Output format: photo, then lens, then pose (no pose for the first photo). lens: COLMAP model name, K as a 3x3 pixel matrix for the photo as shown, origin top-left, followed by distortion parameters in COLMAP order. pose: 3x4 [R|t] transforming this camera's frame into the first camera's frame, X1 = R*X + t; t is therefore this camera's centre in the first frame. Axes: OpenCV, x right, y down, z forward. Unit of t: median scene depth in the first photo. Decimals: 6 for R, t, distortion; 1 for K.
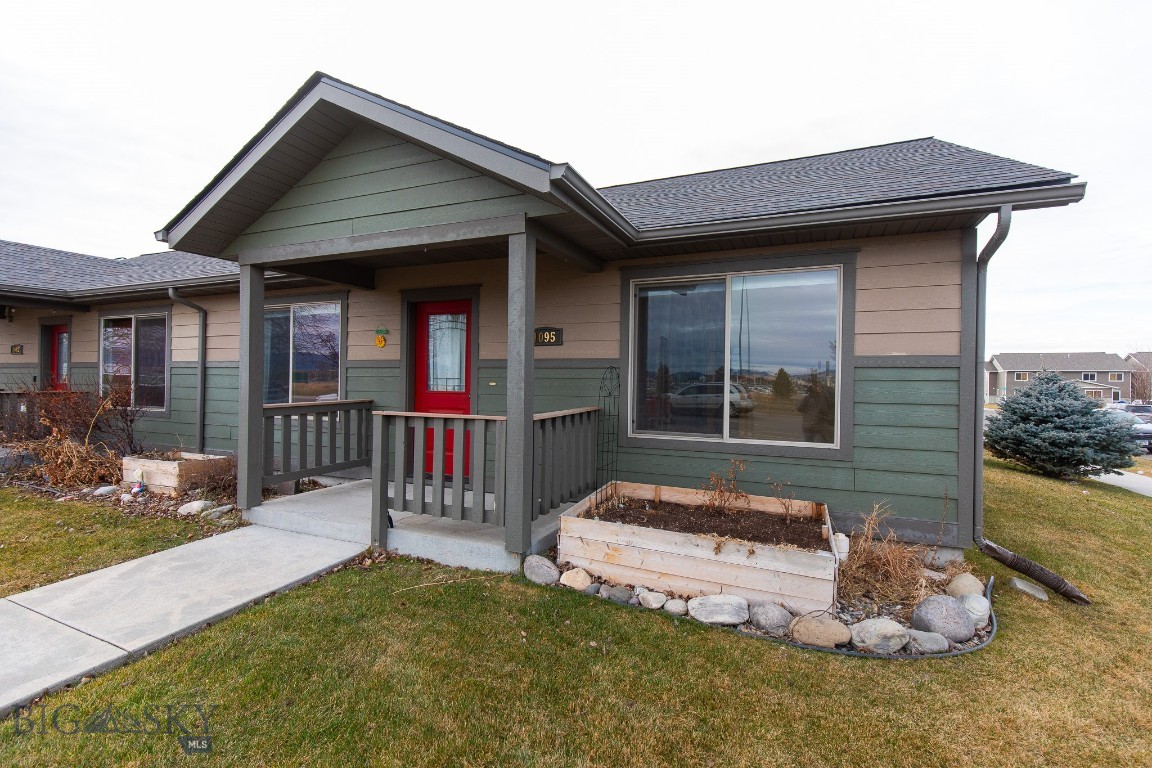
lens RADIAL K [[515.0, 0, 589.2], [0, 515.0, 378.5], [0, 0, 1]] dist [0.001101, -0.000157]
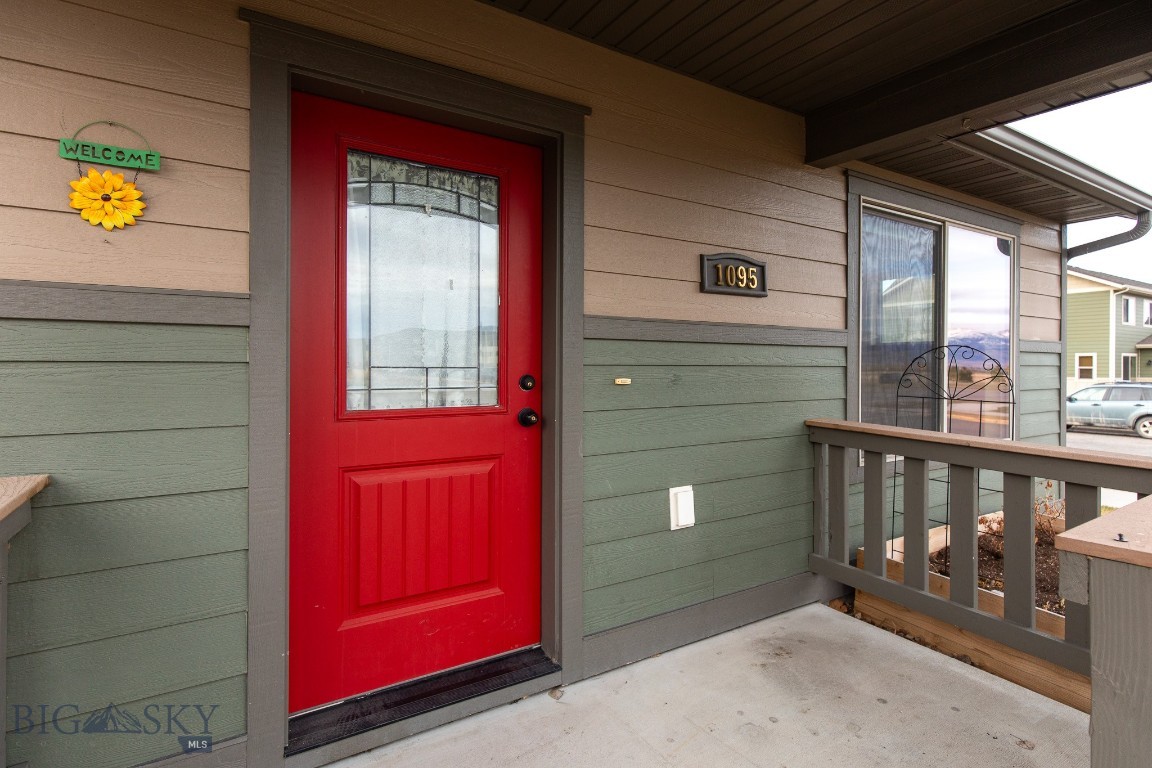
lens RADIAL K [[542.8, 0, 604.5], [0, 542.8, 357.5], [0, 0, 1]] dist [0.014125, -0.000178]
pose [[0.590520, -0.000147, 0.807023, -0.677225], [-0.006570, 0.999966, 0.004990, -0.011856], [-0.806996, -0.008249, 0.590499, 1.005668]]
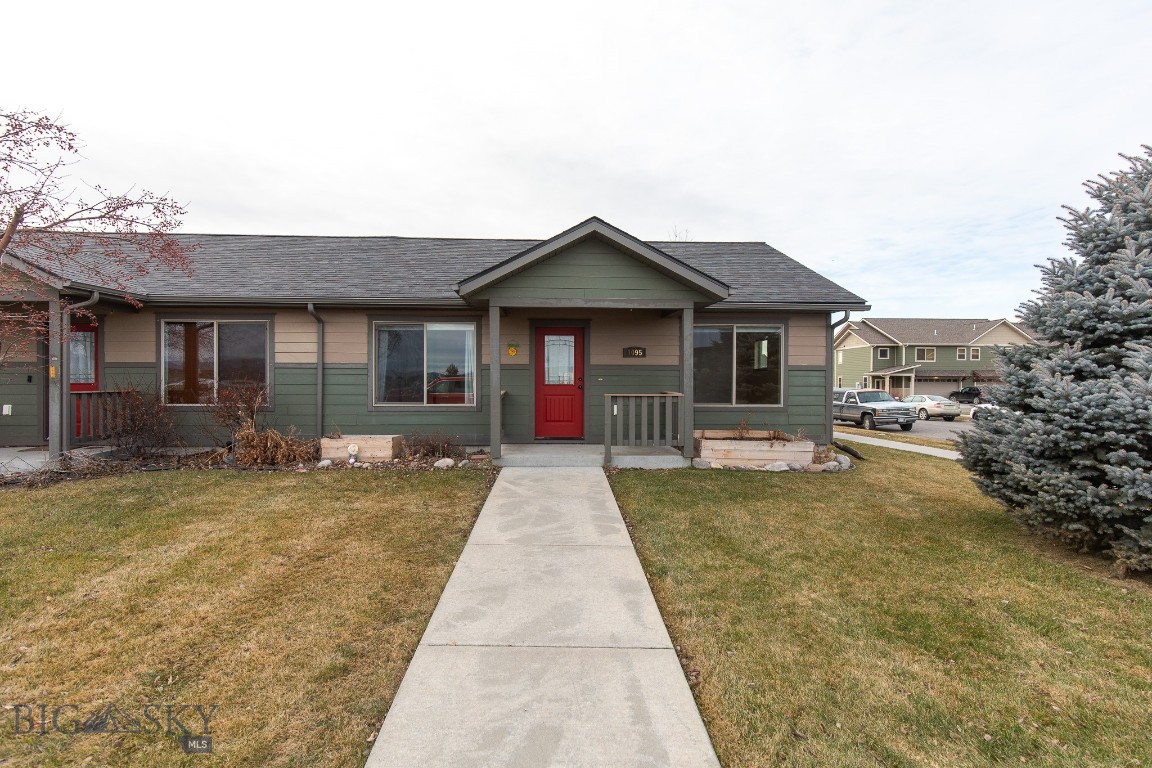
lens RADIAL K [[522.1, 0, 569.7], [0, 522.1, 379.6], [0, 0, 1]] dist [-0.000052, -0.001301]
pose [[0.904888, -0.009342, 0.425548, -1.306796], [0.003957, 0.999901, 0.013536, -0.015663], [-0.425632, -0.010564, 0.904835, -0.653323]]
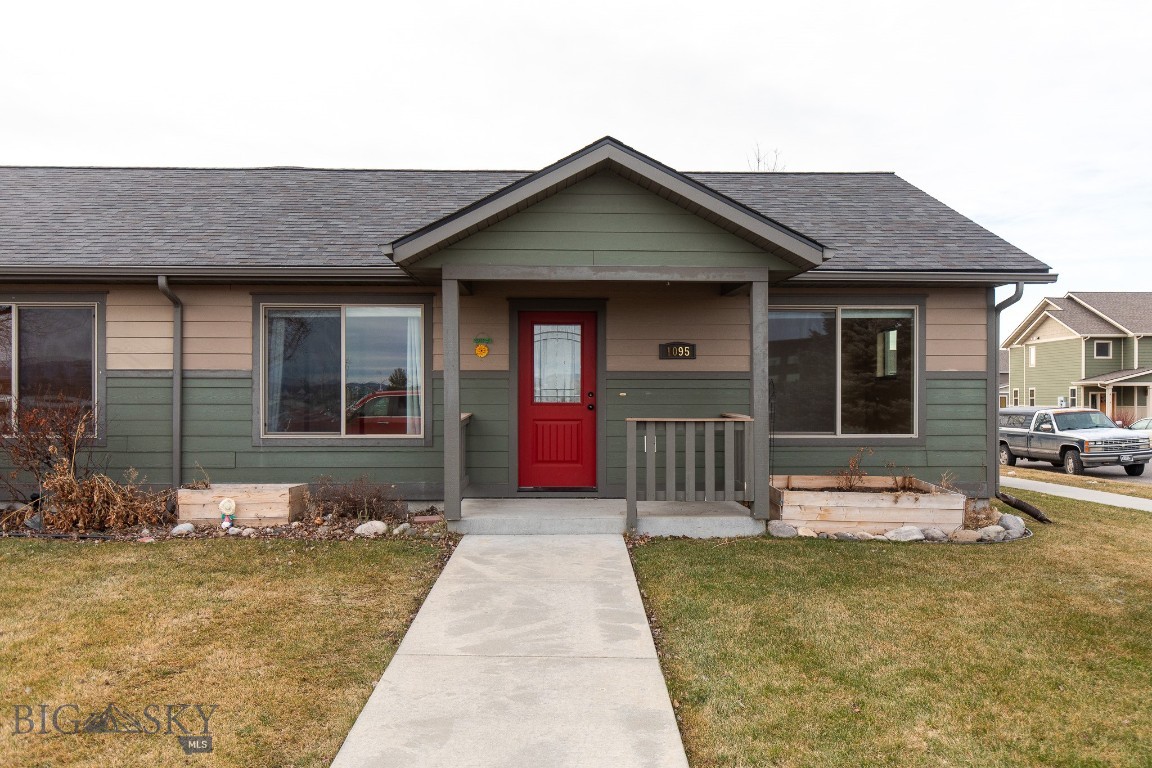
lens RADIAL K [[849.5, 0, 576.0], [0, 849.5, 384.0], [0, 0, 1]] dist [-0.012674, 0.000371]
pose [[0.910513, -0.006760, 0.413426, -1.288889], [0.006647, 0.999976, 0.001711, -0.018401], [-0.413427, 0.001191, 0.910536, -0.700743]]
